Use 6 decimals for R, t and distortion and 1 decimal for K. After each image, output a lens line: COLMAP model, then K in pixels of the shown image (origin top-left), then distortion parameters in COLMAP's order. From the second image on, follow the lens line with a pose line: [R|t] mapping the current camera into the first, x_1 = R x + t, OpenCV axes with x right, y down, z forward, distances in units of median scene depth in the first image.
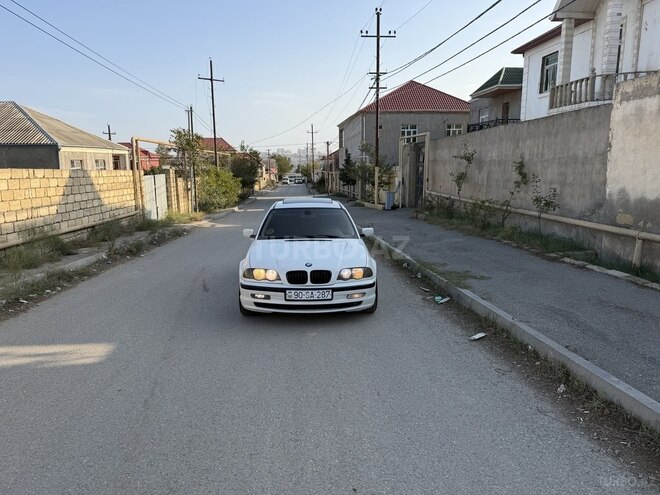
lens RADIAL K [[462.9, 0, 325.1], [0, 462.9, 249.0], [0, 0, 1]] dist [0.040592, -0.050213]
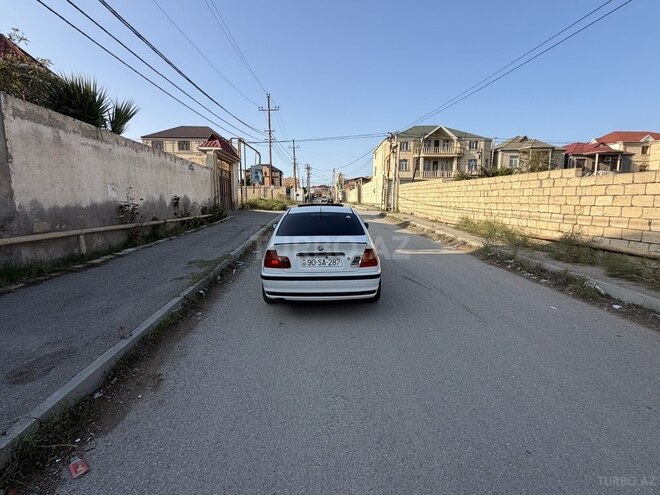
lens RADIAL K [[336.5, 0, 328.5], [0, 336.5, 249.1], [0, 0, 1]] dist [0.000794, -0.001074]
pose [[-0.999703, 0.011179, 0.021672, -0.062150], [0.017300, 0.951476, 0.307235, -0.215687], [-0.017186, 0.307519, -0.951387, 1.527863]]
